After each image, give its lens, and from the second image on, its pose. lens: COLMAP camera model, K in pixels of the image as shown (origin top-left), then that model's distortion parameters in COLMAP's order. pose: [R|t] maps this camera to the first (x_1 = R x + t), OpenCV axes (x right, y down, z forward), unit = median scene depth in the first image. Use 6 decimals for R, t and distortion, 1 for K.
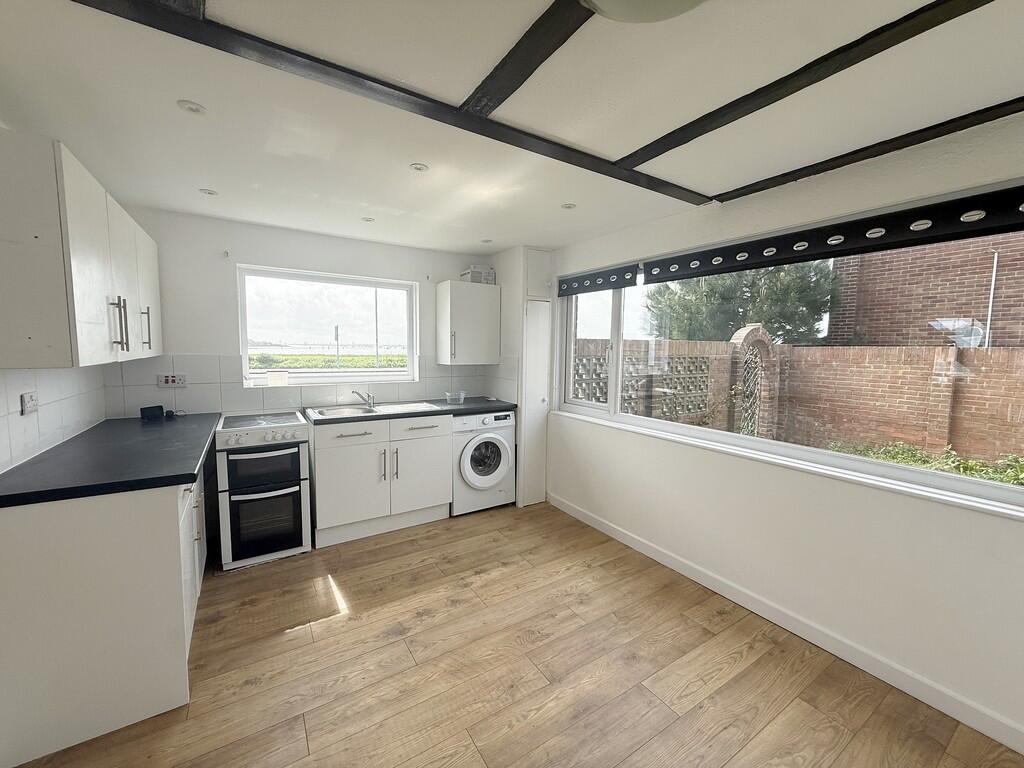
lens RADIAL K [[408.6, 0, 515.1], [0, 408.6, 381.5], [0, 0, 1]] dist [-0.000976, -0.000230]
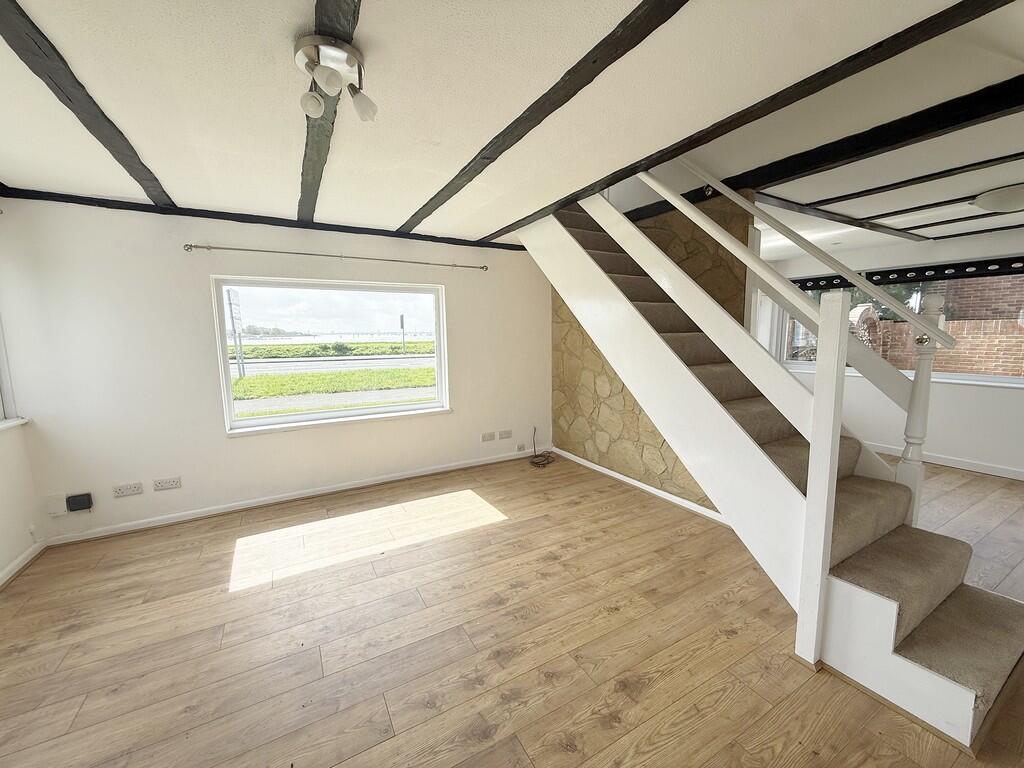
lens RADIAL K [[408.6, 0, 505.1], [0, 408.6, 381.6], [0, 0, 1]] dist [-0.000976, -0.000230]
pose [[0.997417, -0.016910, -0.069805, -0.348947], [0.019545, 0.999115, 0.037237, 0.019354], [0.069114, -0.038505, 0.996865, -0.256783]]
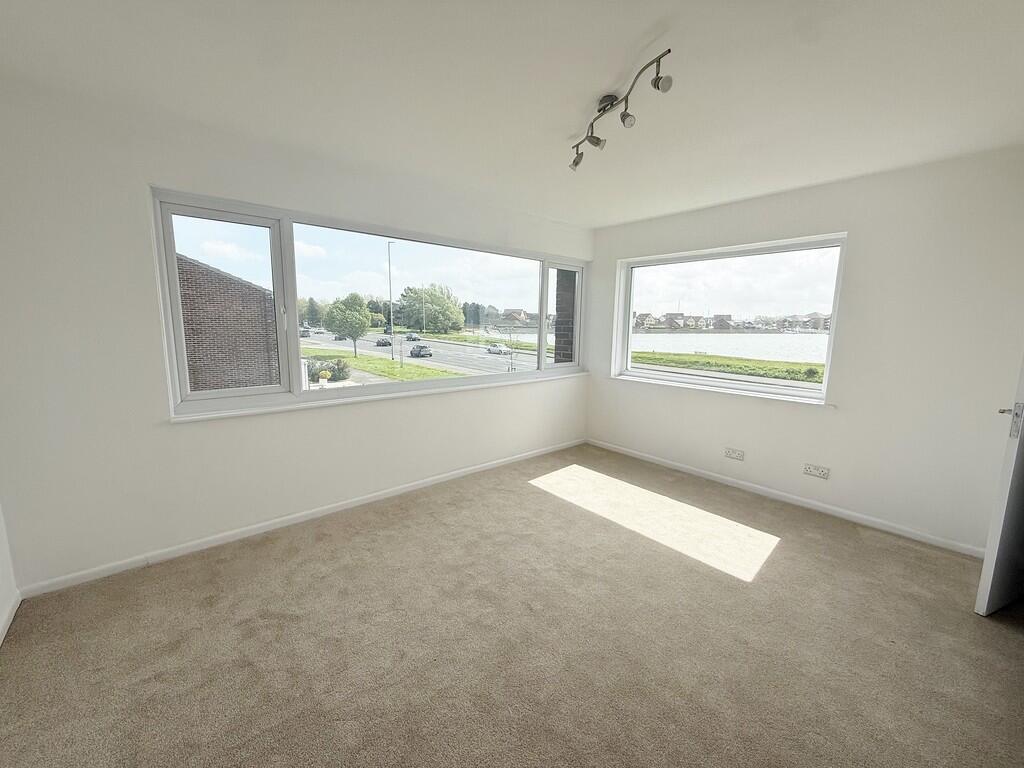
lens RADIAL K [[408.6, 0, 511.6], [0, 408.6, 382.6], [0, 0, 1]] dist [-0.000976, -0.000230]
pose [[0.149599, 0.138310, -0.979025, 1.236721], [-0.103445, 0.986923, 0.123619, 0.062805], [0.983321, 0.082782, 0.161950, 1.413443]]
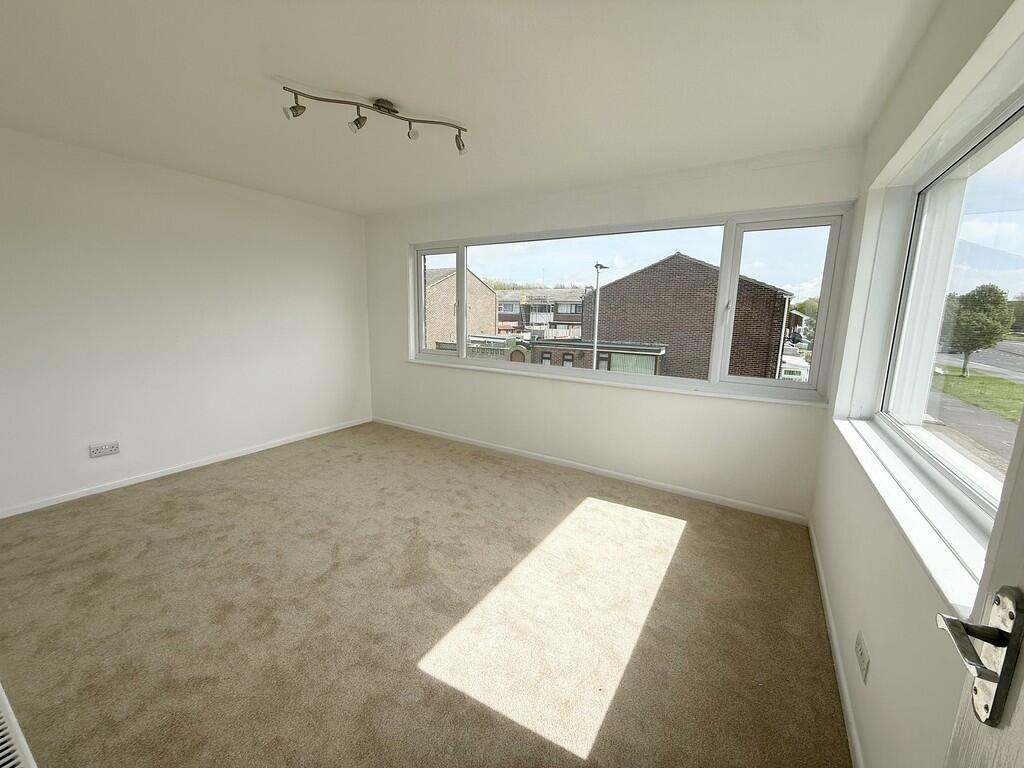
lens RADIAL K [[408.6, 0, 514.9], [0, 408.6, 383.3], [0, 0, 1]] dist [-0.000976, -0.000230]
pose [[-0.901947, 0.043446, -0.429655, -0.327916], [-0.070269, 0.966902, 0.245283, -0.203267], [0.426091, 0.251423, -0.869041, 4.428409]]
